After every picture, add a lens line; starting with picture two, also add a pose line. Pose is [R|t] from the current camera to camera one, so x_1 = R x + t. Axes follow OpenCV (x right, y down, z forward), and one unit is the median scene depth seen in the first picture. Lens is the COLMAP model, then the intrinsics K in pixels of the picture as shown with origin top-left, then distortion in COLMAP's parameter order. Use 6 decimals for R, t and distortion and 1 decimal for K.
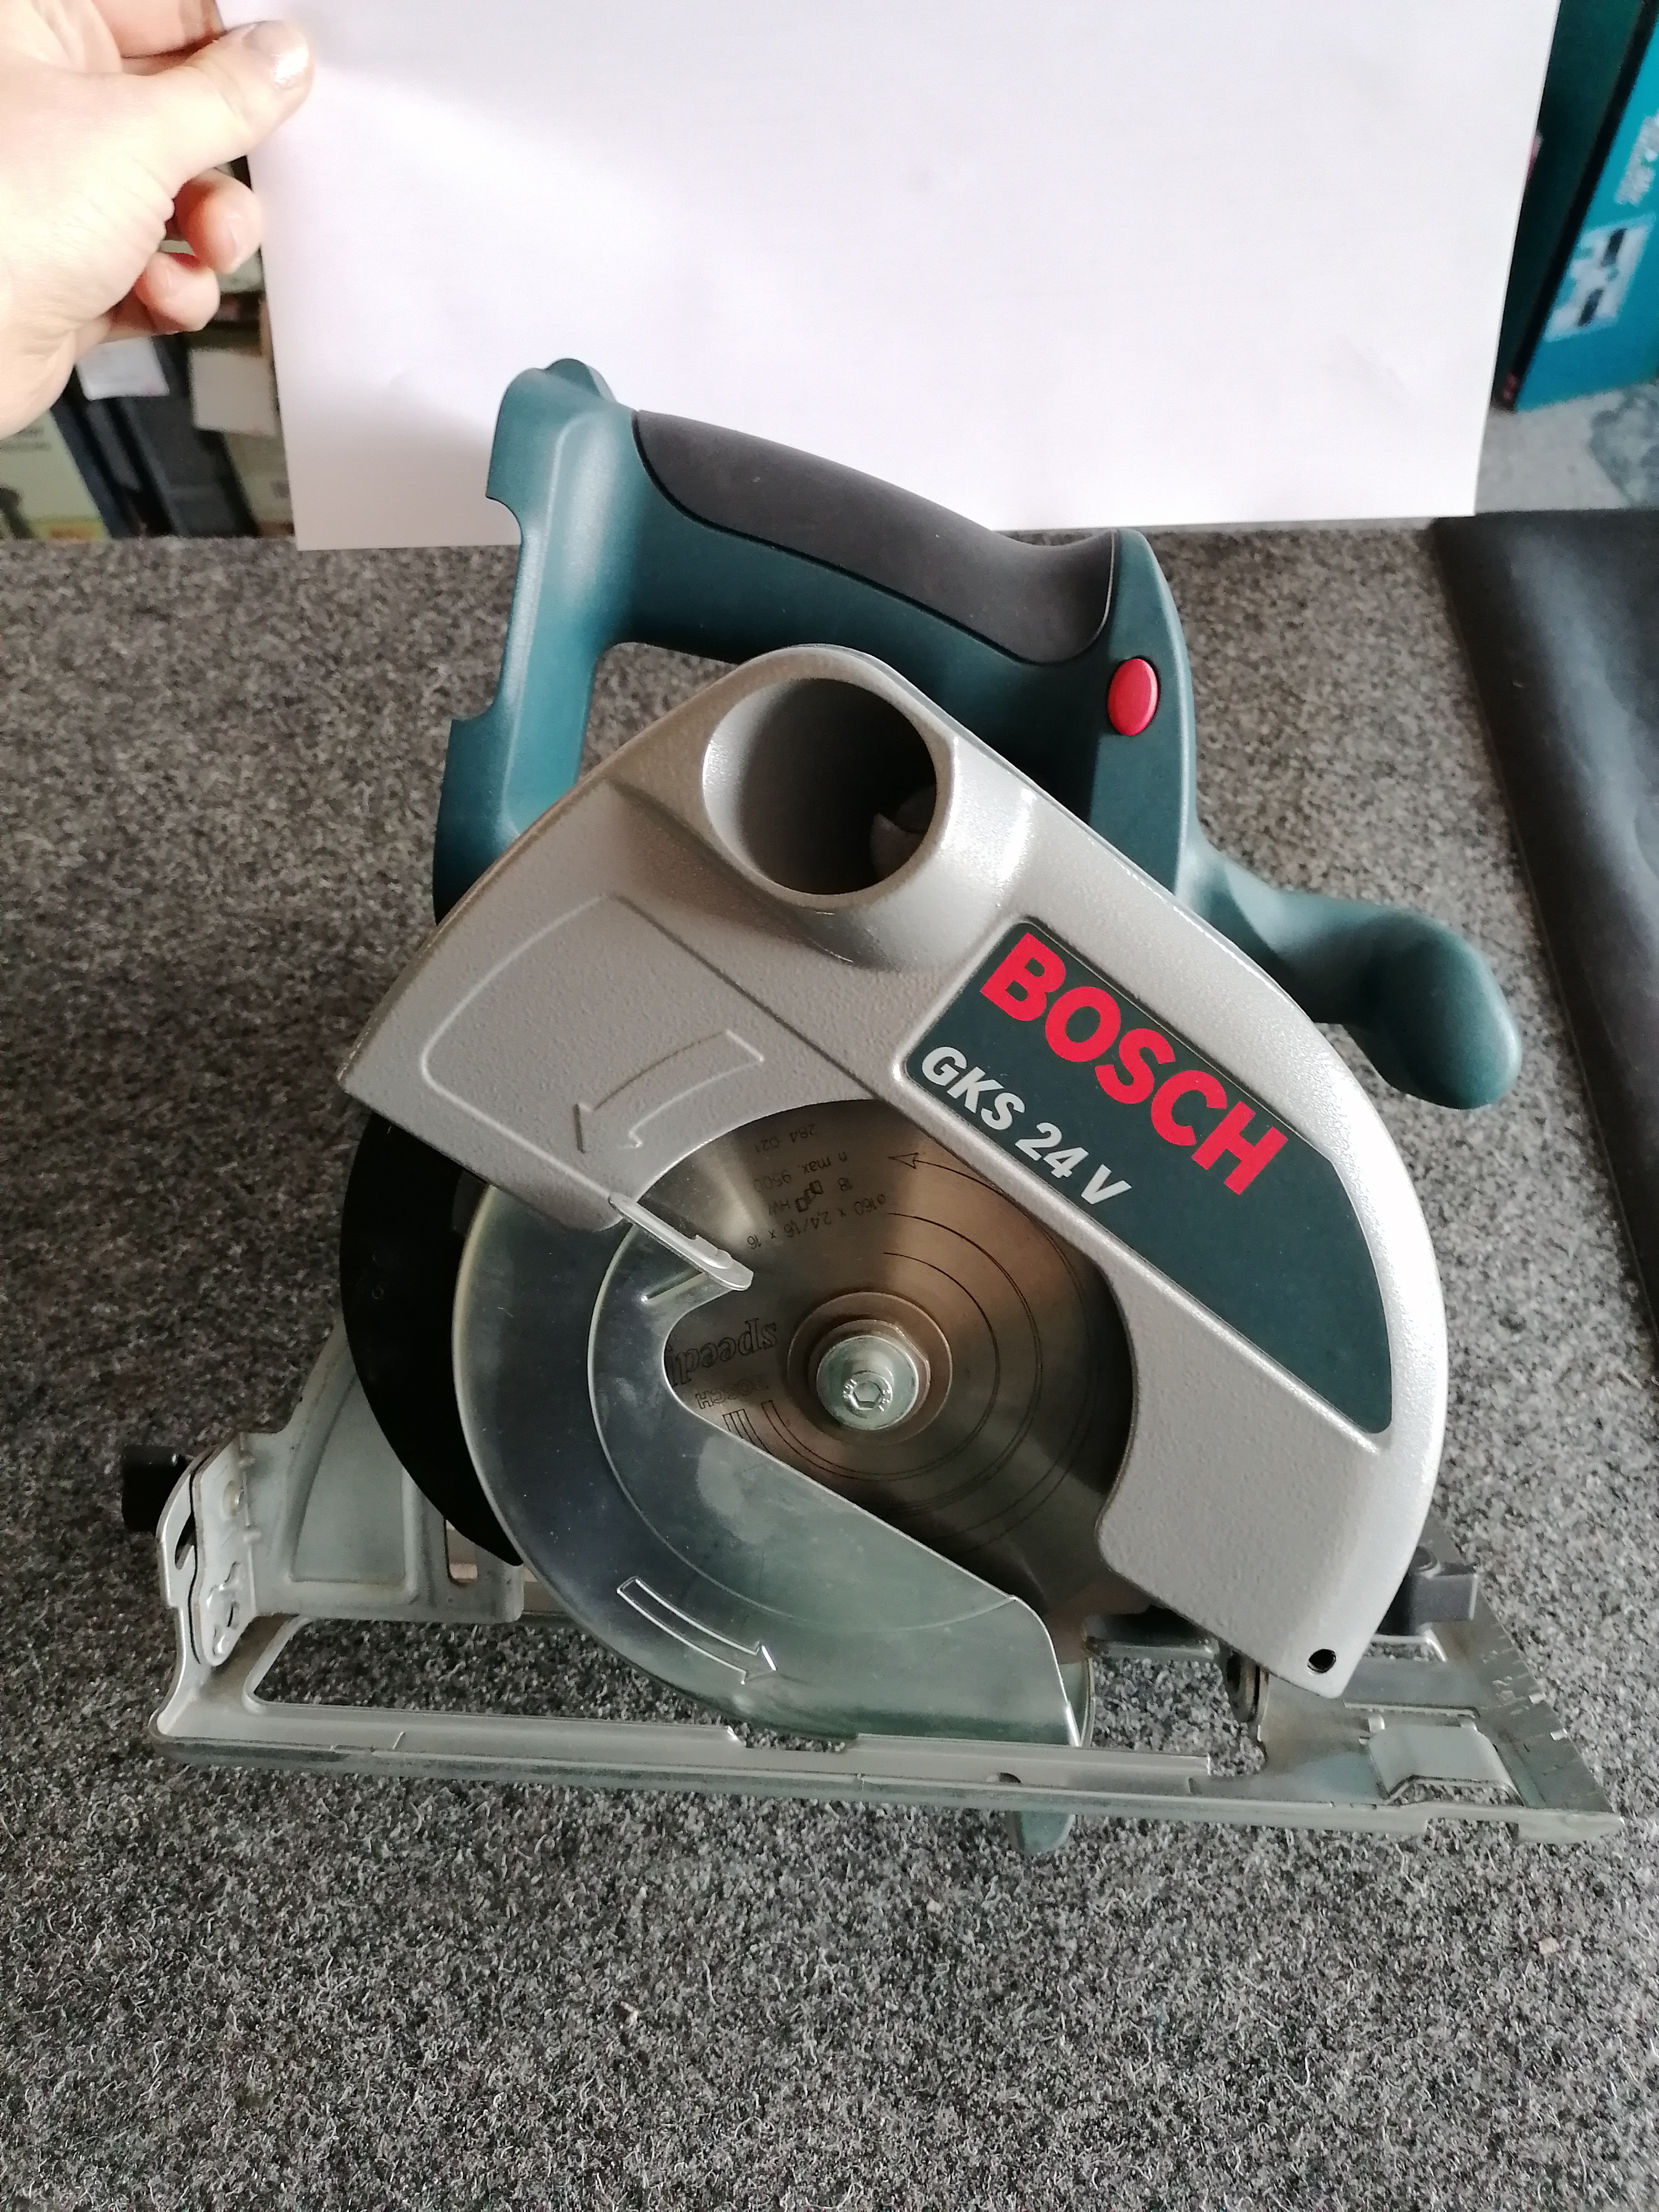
lens RADIAL K [[1774.9, 0, 829.5], [0, 1774.9, 1106.0], [0, 0, 1]] dist [-0.106106, 0.070850]
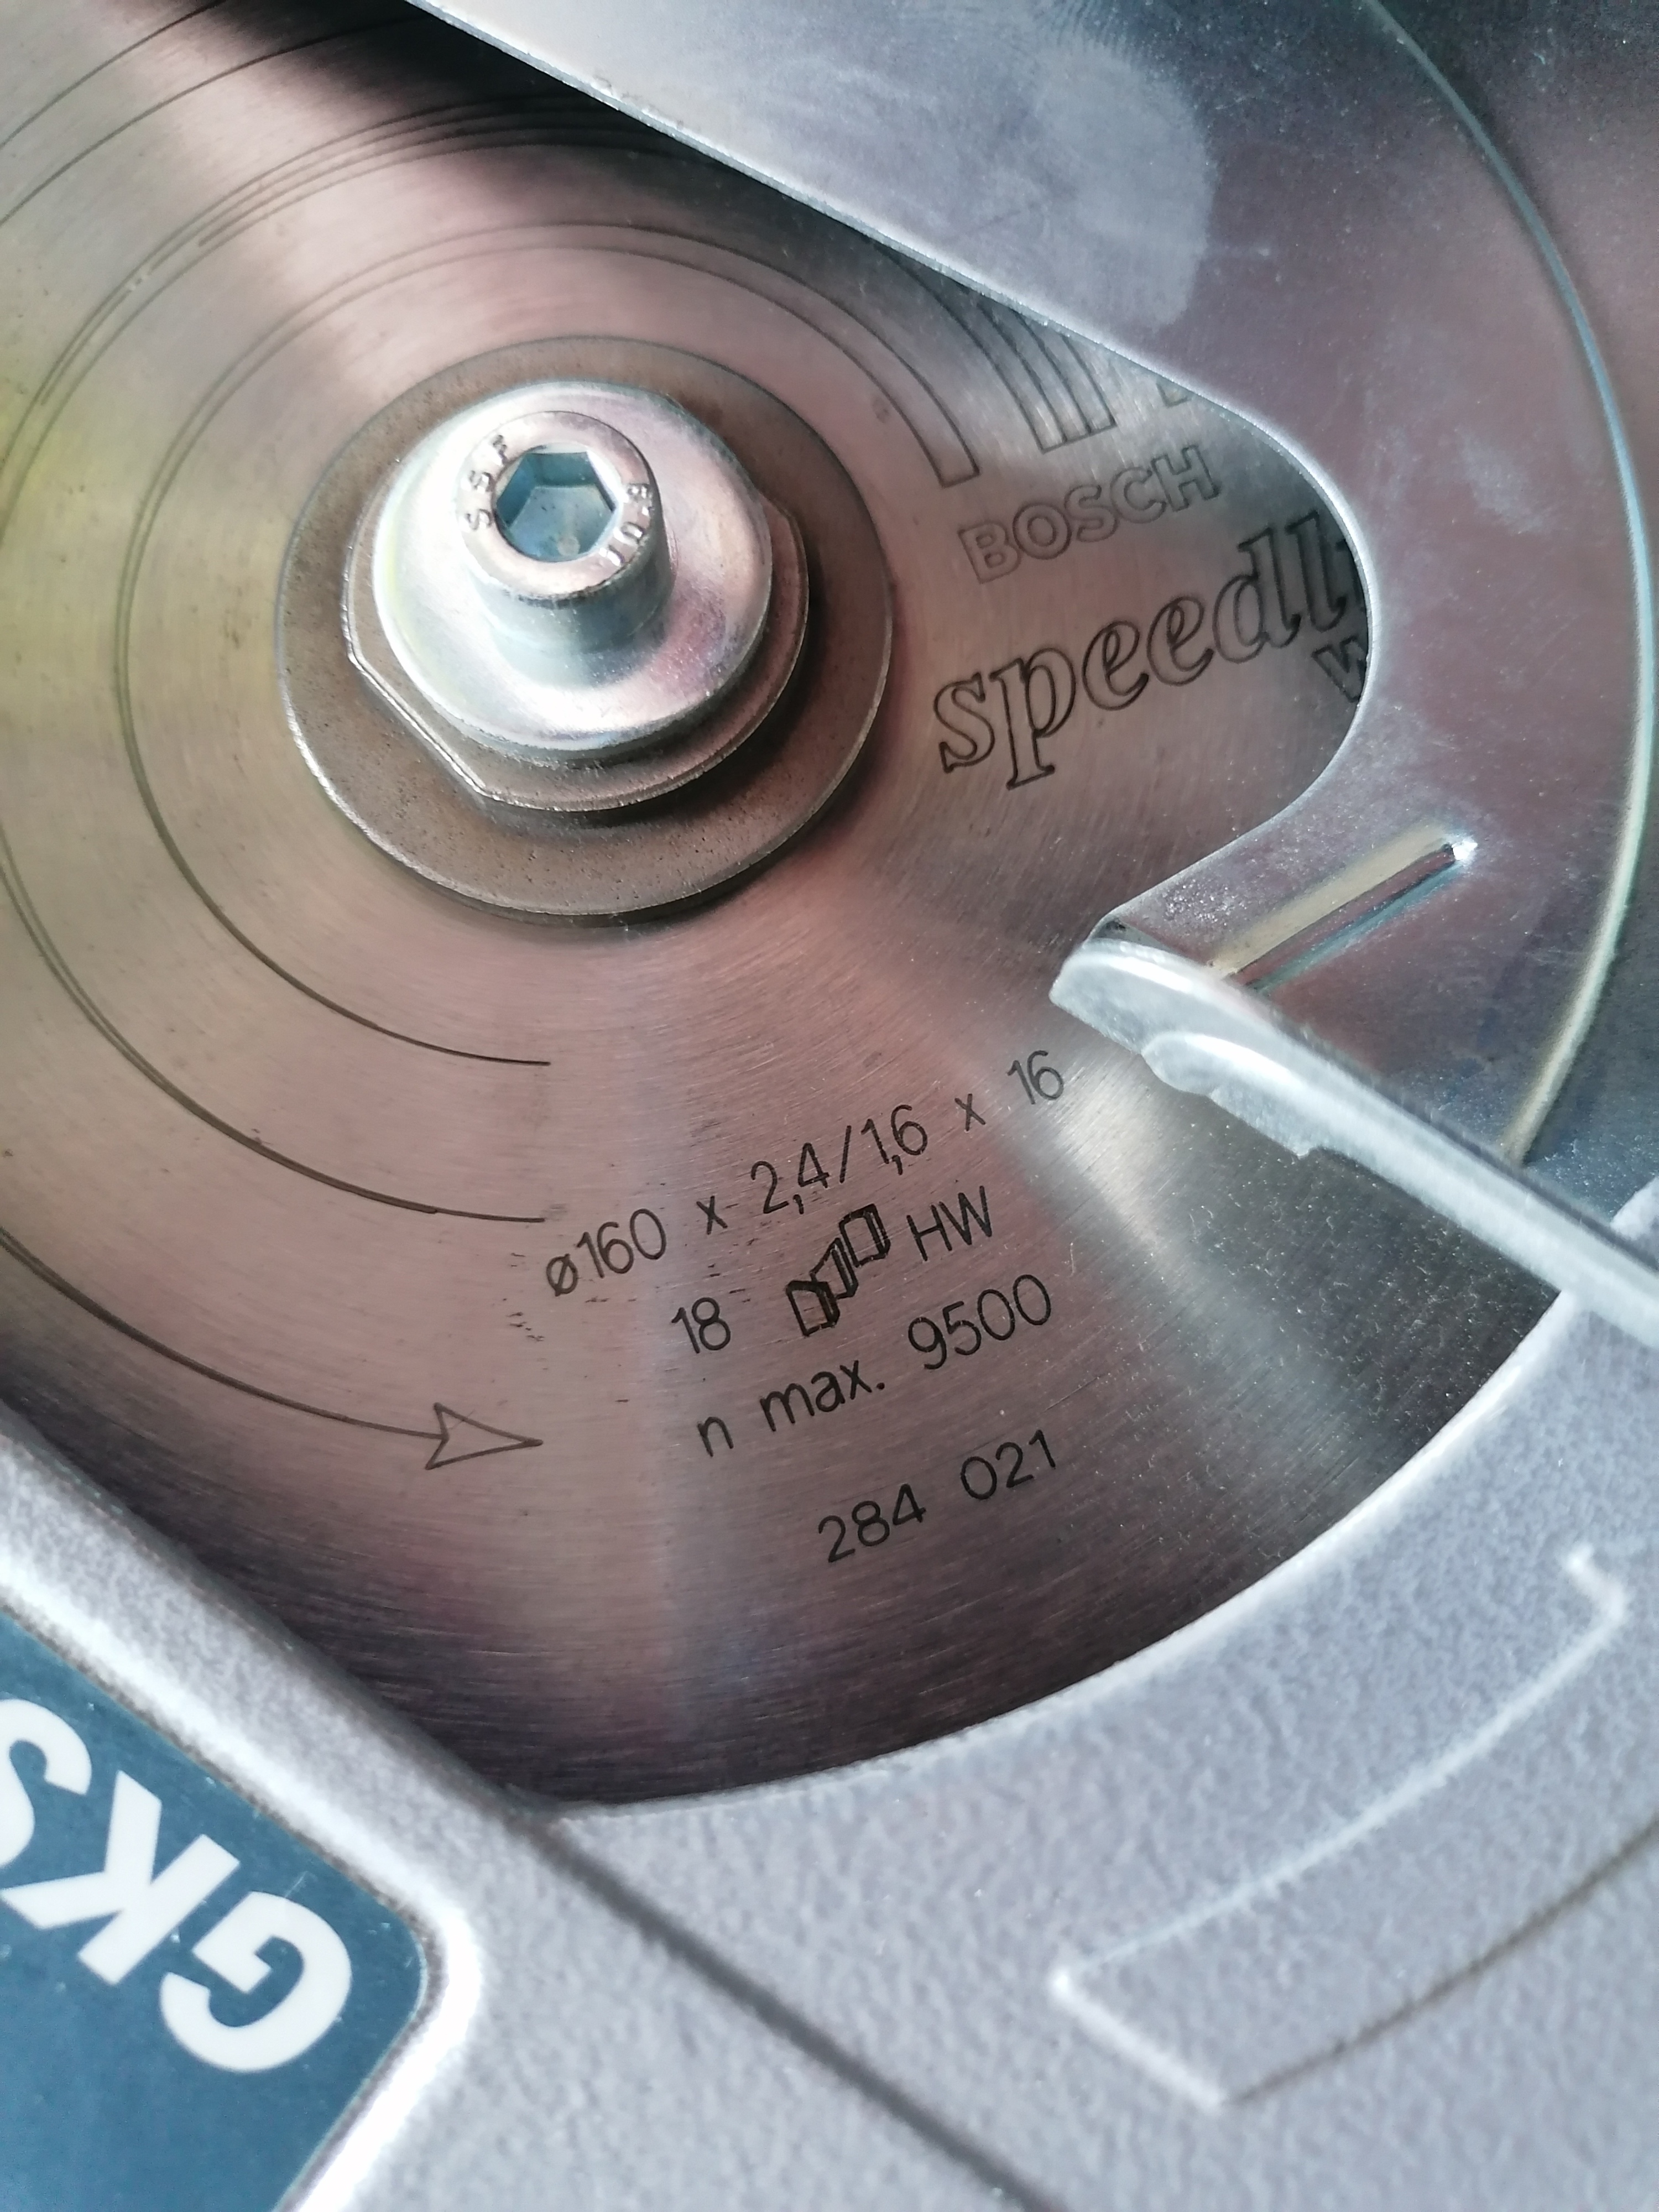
lens RADIAL K [[1774.9, 0, 829.5], [0, 1774.9, 1106.0], [0, 0, 1]] dist [-0.106106, 0.070850]
pose [[-0.998402, 0.054665, 0.014333, -0.018315], [-0.055640, -0.995245, -0.079945, 0.103068], [0.009895, -0.080615, 0.996696, 0.786576]]
